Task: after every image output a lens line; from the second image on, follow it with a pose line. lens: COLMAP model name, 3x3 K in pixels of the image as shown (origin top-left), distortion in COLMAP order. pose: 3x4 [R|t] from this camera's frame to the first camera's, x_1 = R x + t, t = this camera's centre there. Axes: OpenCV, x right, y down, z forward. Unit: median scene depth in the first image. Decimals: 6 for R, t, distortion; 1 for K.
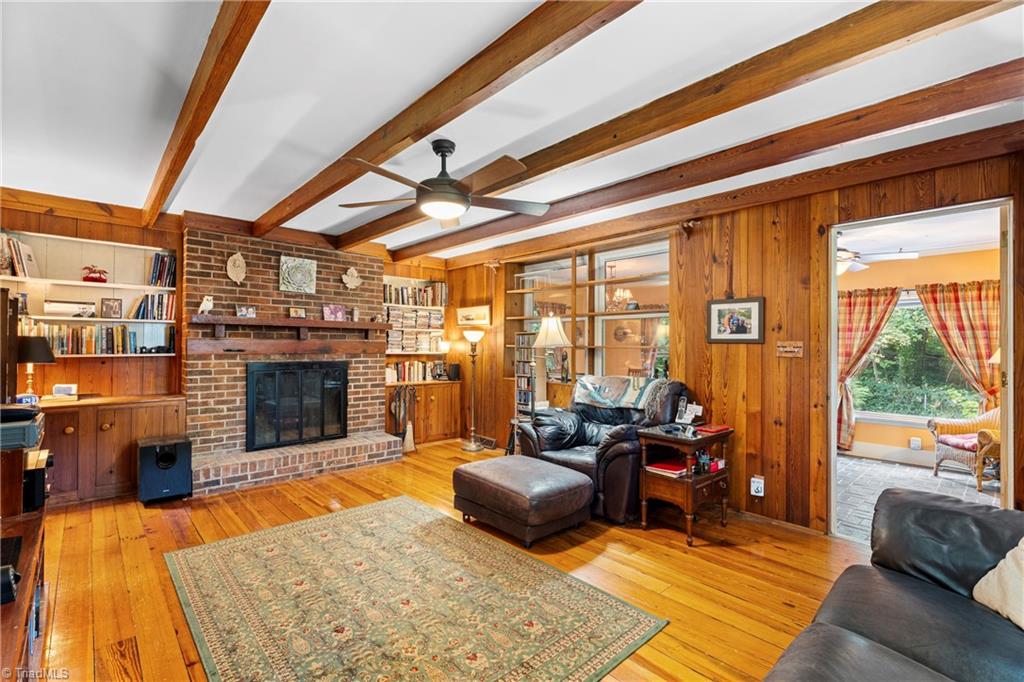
lens RADIAL K [[453.7, 0, 520.5], [0, 453.7, 339.9], [0, 0, 1]] dist [0.003237, -0.000218]
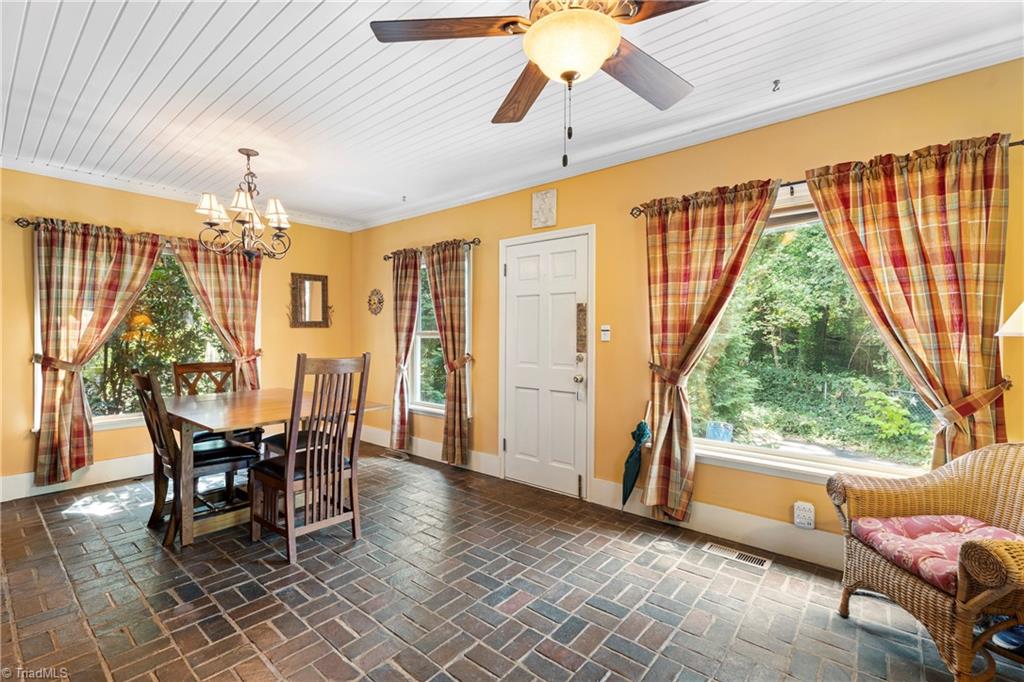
lens RADIAL K [[453.7, 0, 520.1], [0, 453.7, 334.7], [0, 0, 1]] dist [0.003237, -0.000218]
pose [[0.991026, -0.004775, 0.133581, 0.495174], [0.002619, 0.999863, 0.016315, 0.032883], [-0.133640, -0.015819, 0.990904, 0.553589]]
